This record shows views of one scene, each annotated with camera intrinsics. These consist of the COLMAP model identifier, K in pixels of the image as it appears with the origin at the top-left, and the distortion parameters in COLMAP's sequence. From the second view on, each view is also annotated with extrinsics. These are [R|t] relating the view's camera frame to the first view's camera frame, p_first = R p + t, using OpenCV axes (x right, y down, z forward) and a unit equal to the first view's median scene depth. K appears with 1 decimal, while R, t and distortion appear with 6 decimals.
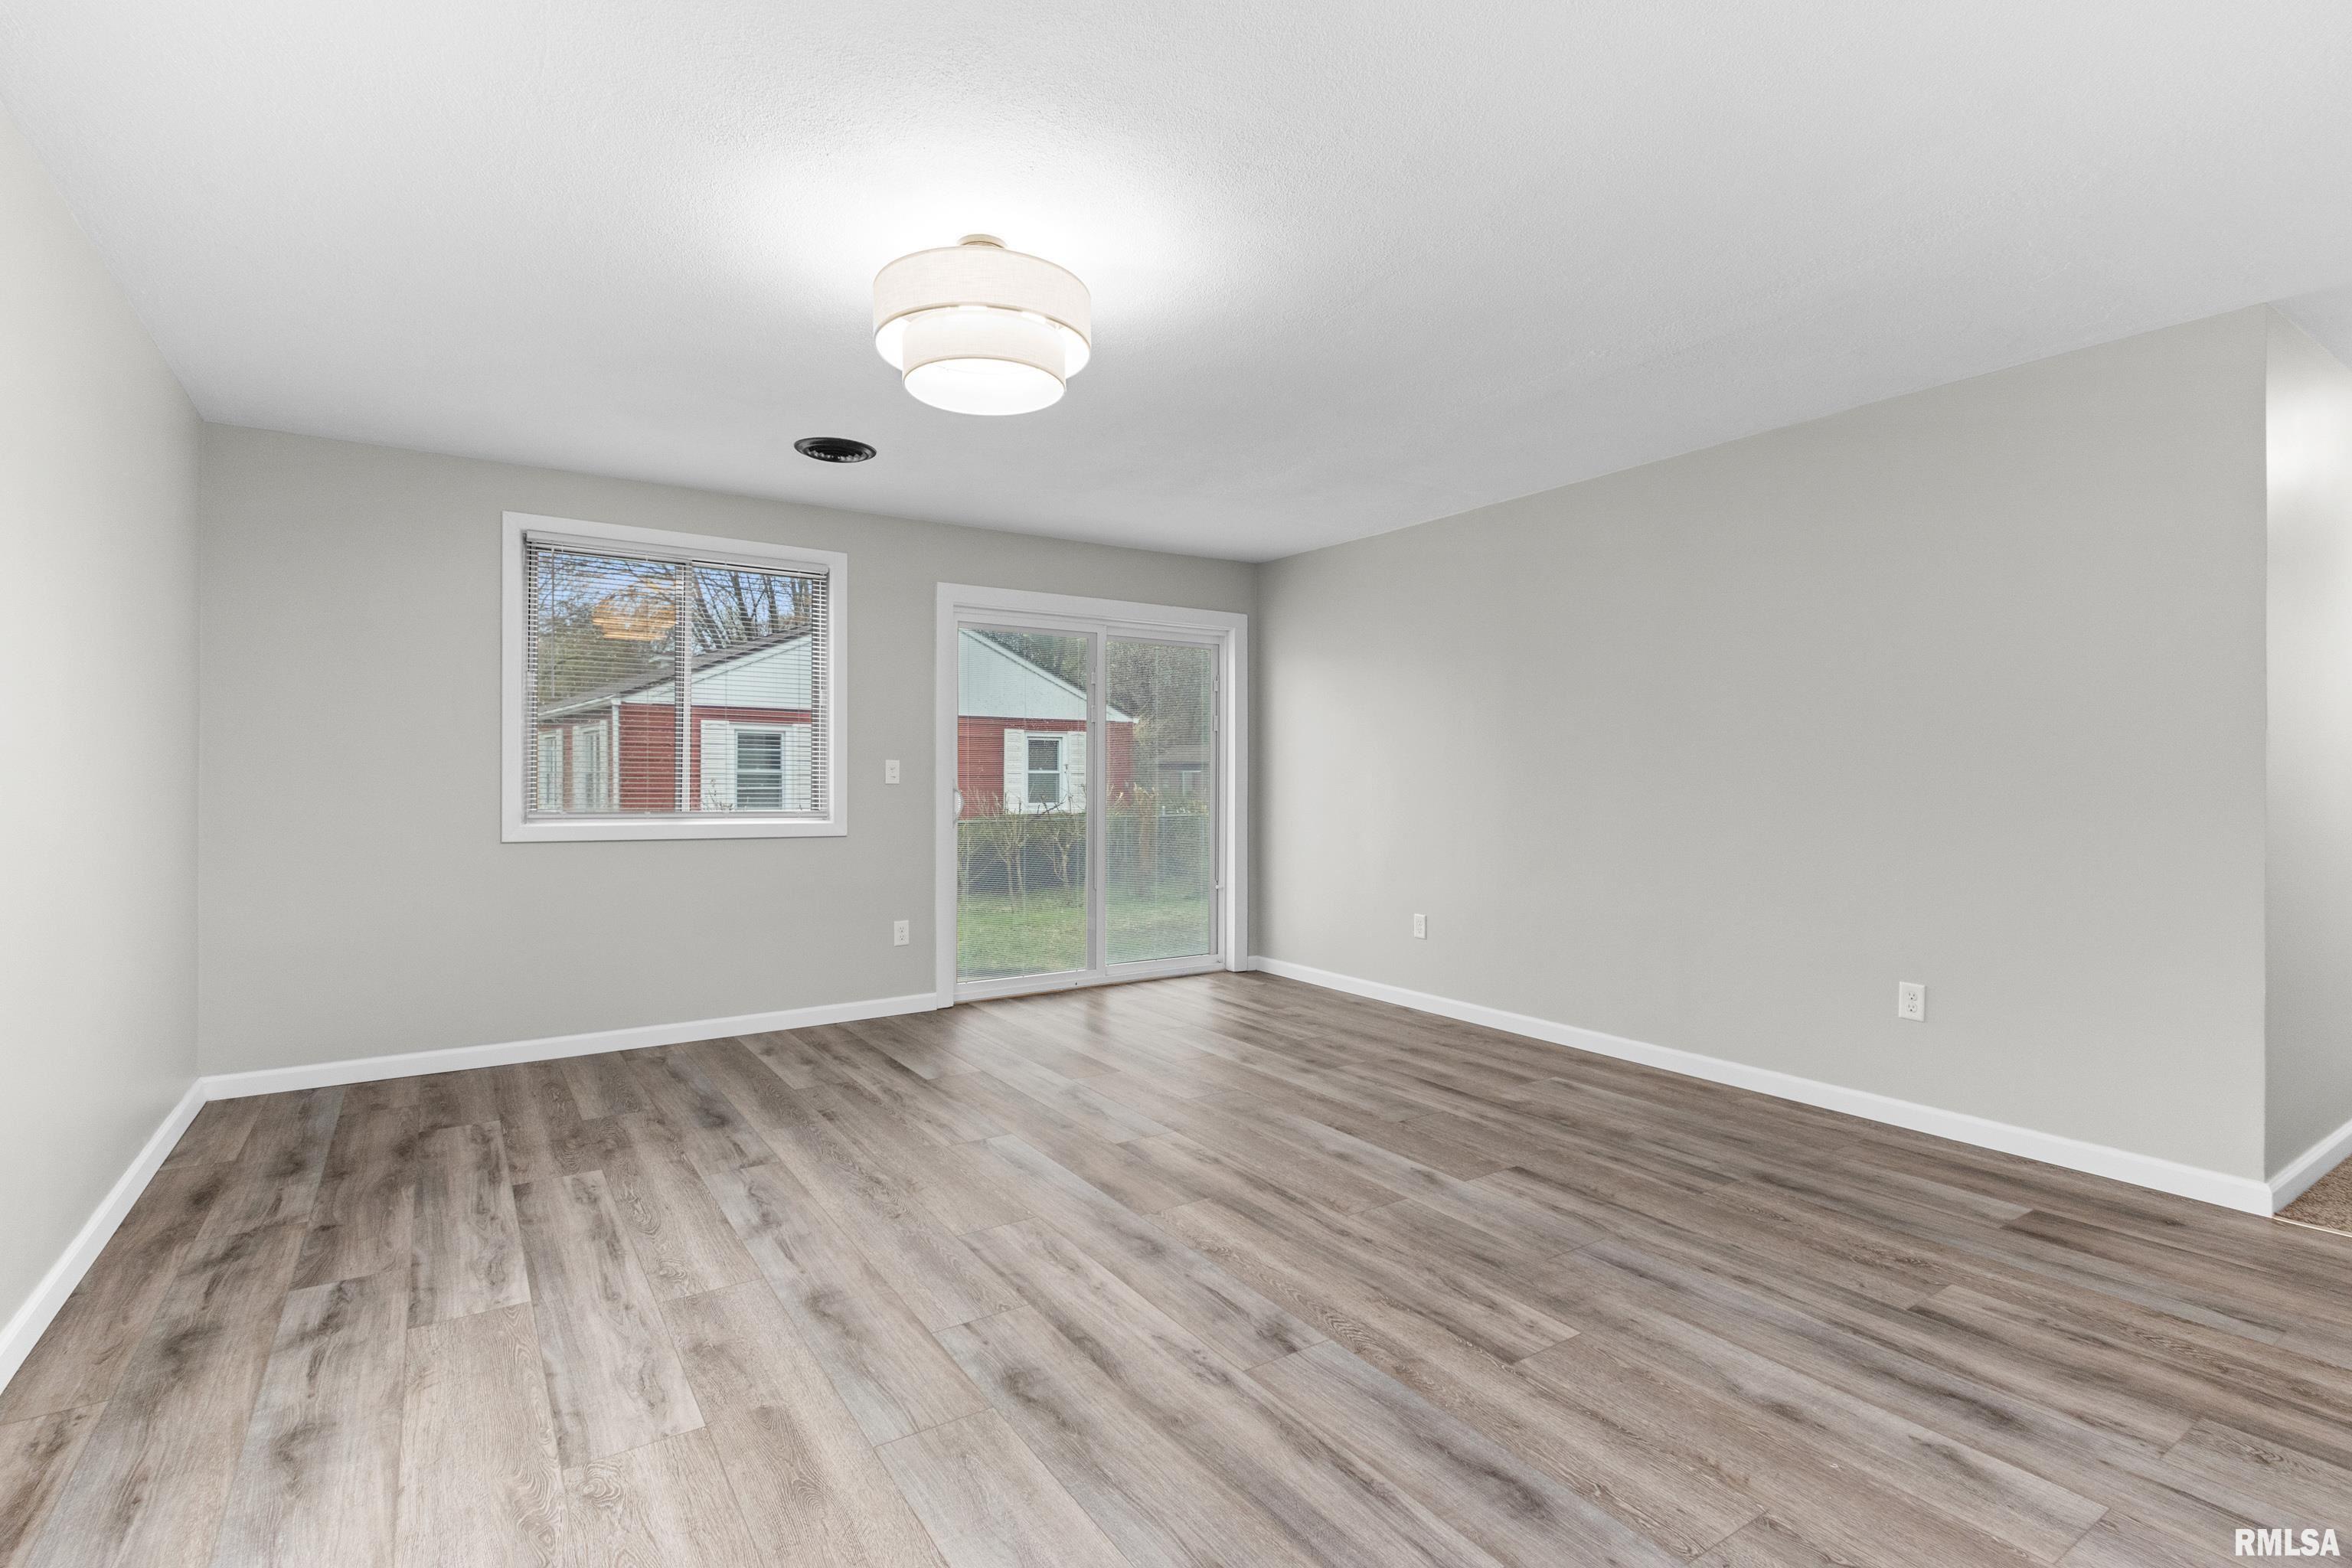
lens RADIAL K [[1097.3, 0, 1158.2], [0, 1097.3, 779.5], [0, 0, 1]] dist [0.030640, -0.022367]
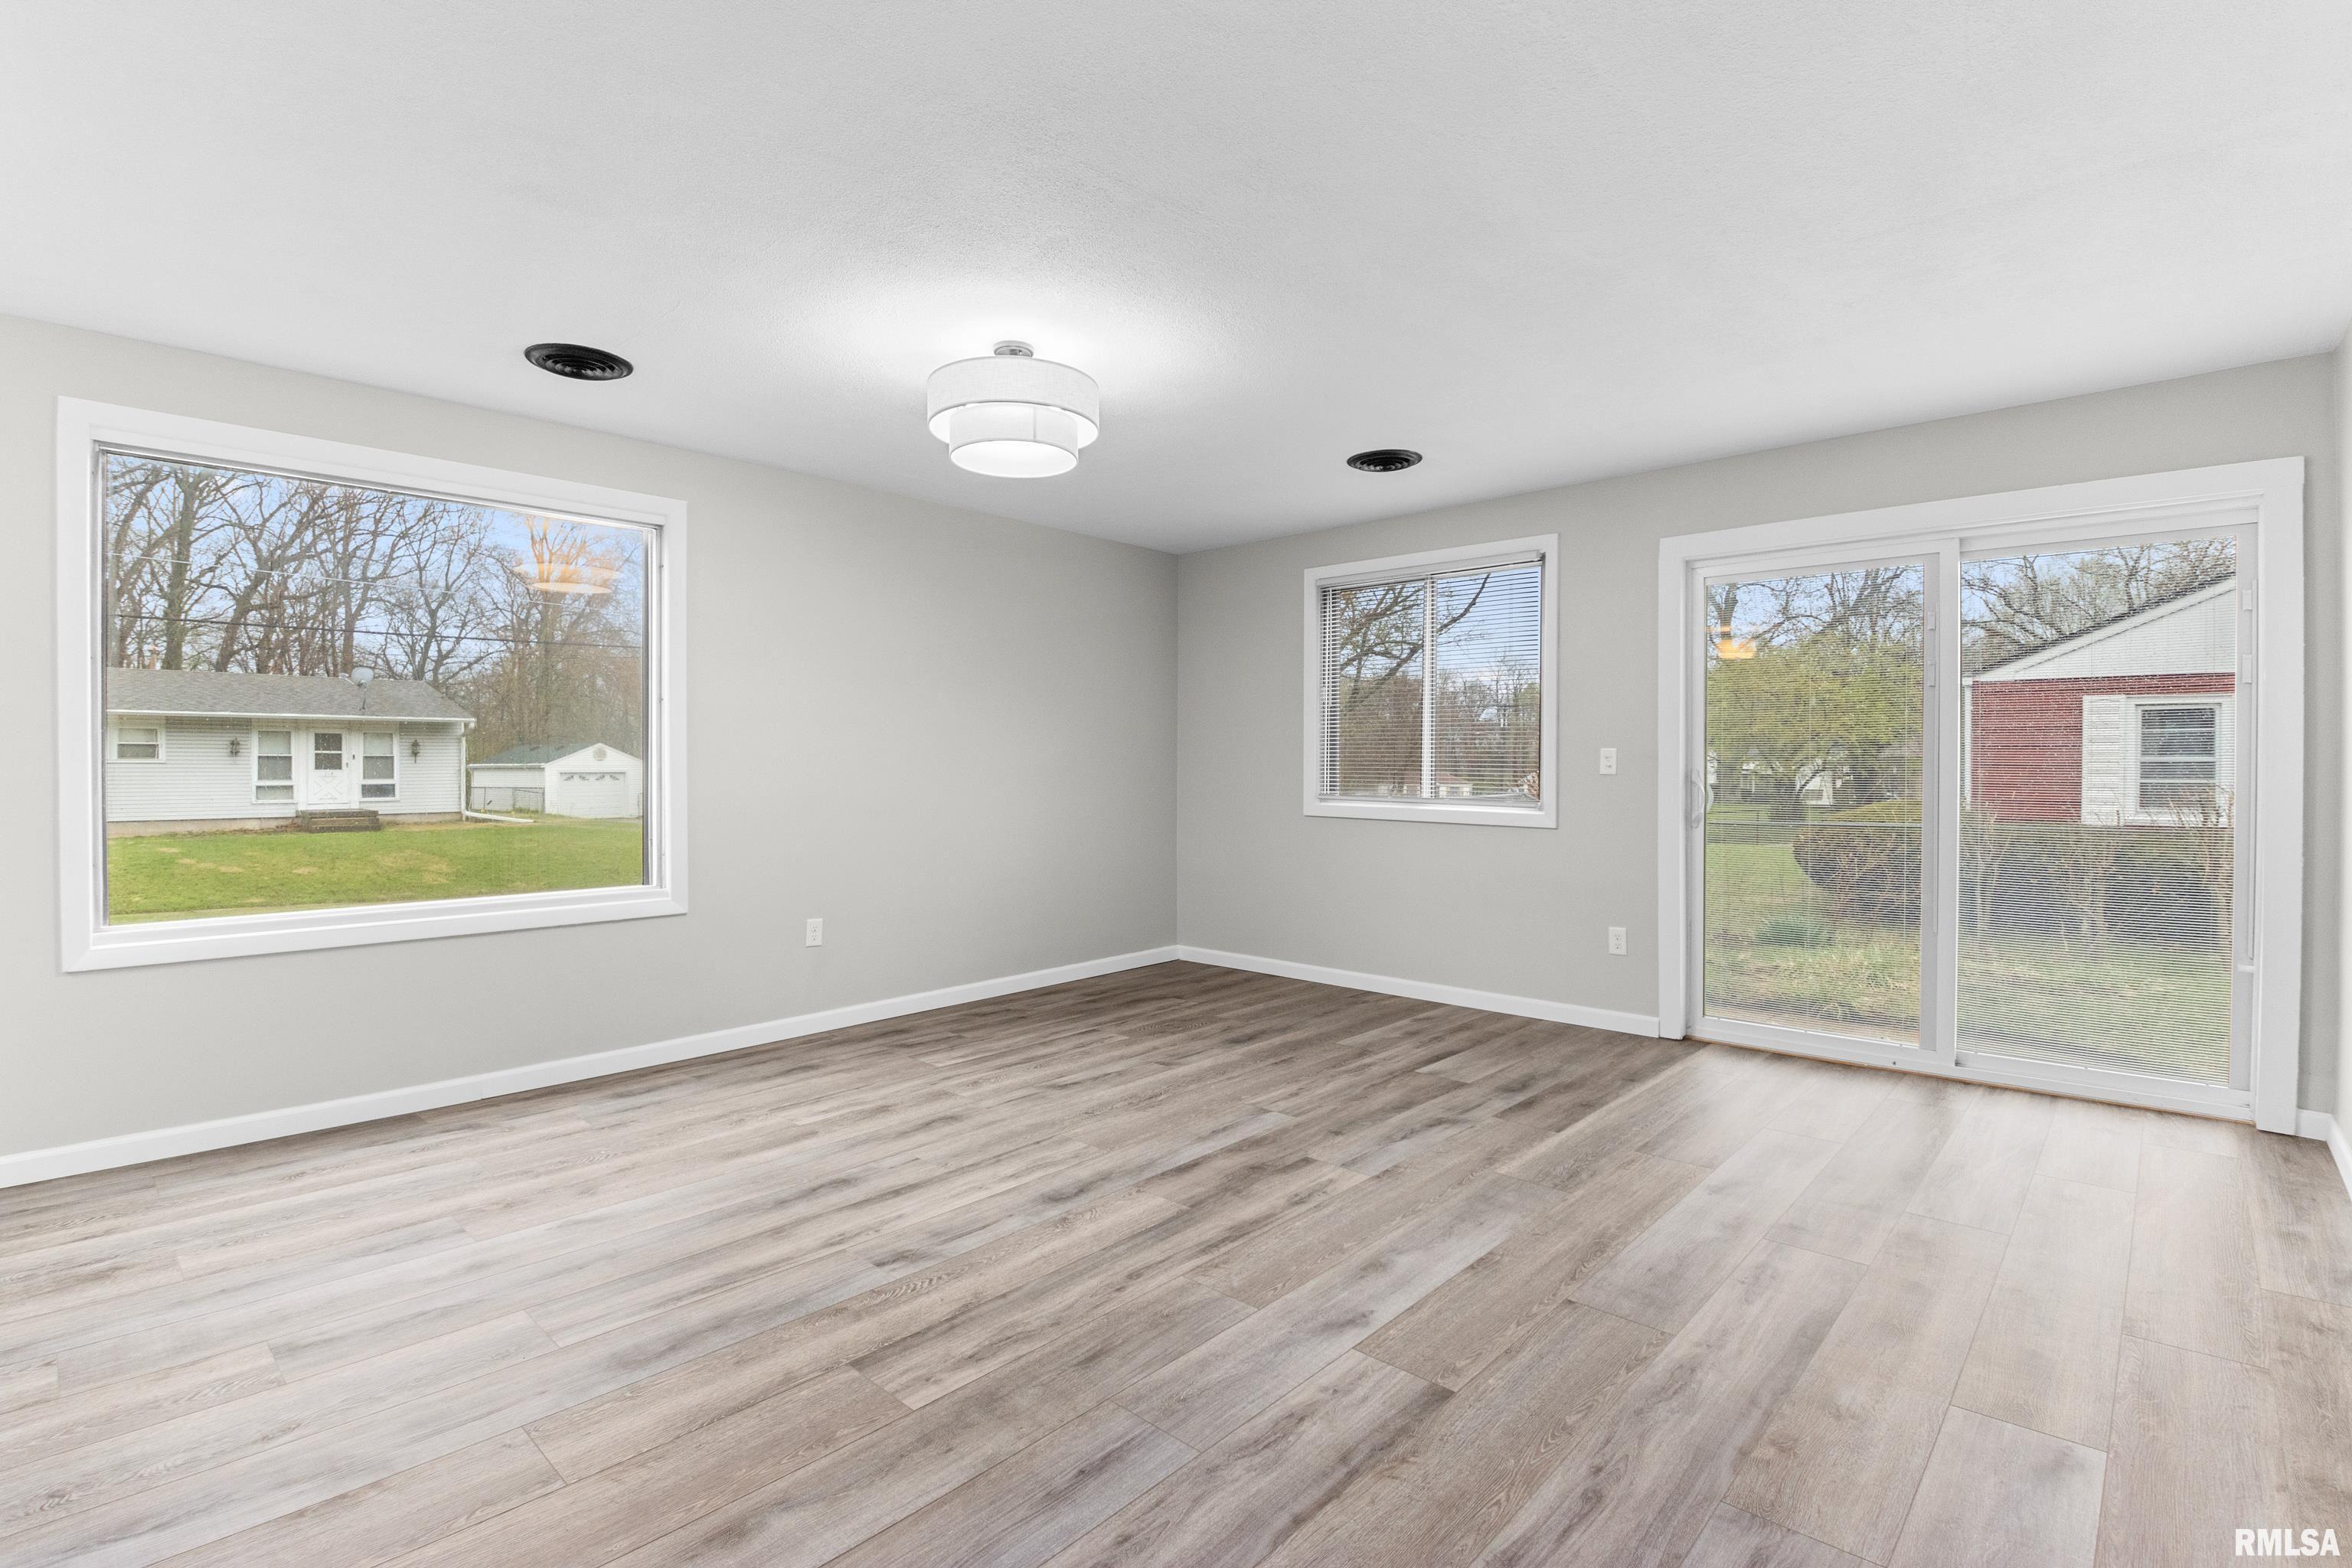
lens RADIAL K [[1086.8, 0, 1160.2], [0, 1086.8, 770.5], [0, 0, 1]] dist [0.028355, -0.035999]
pose [[0.236994, 0.003430, -0.971505, 1.015167], [-0.001488, 0.999994, 0.003167, -0.002767], [0.971510, 0.000695, 0.236998, 0.794741]]
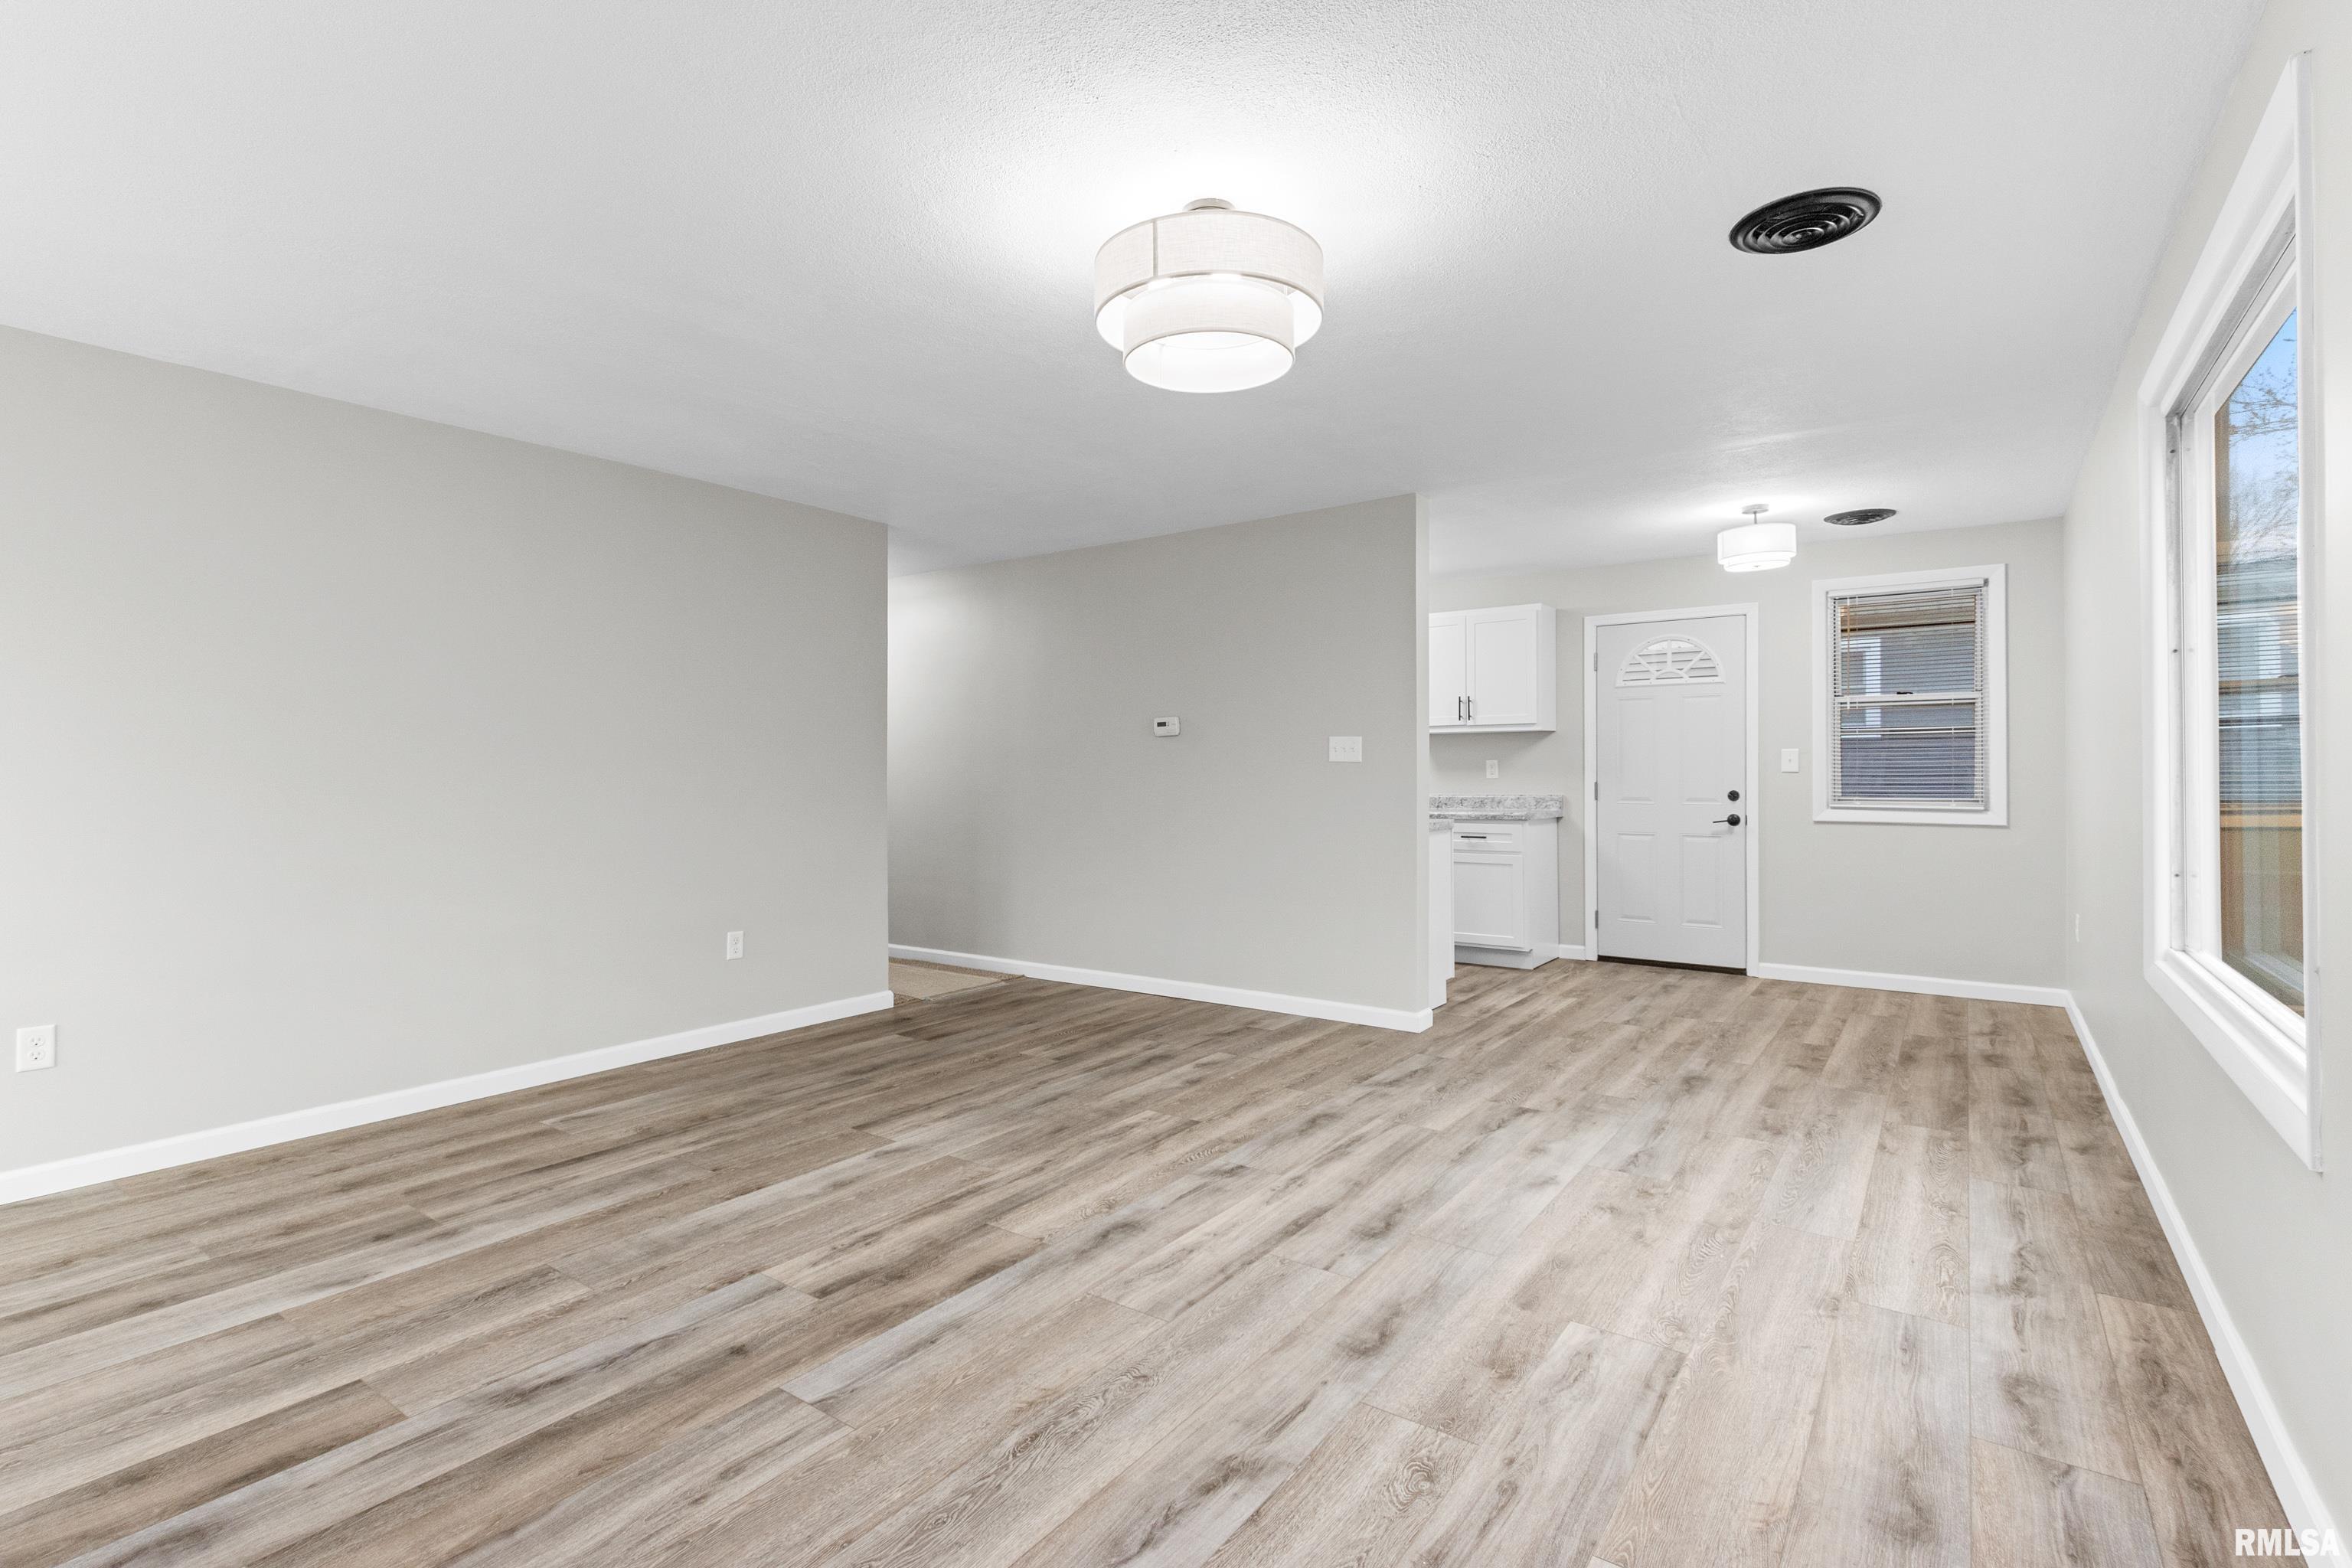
lens RADIAL K [[1097.3, 0, 1158.2], [0, 1097.3, 779.5], [0, 0, 1]] dist [0.030640, -0.022367]
pose [[-0.356426, -0.005110, 0.934310, -0.939226], [0.007044, 0.999942, 0.008156, -0.007323], [-0.934297, 0.009488, -0.356369, 1.267059]]
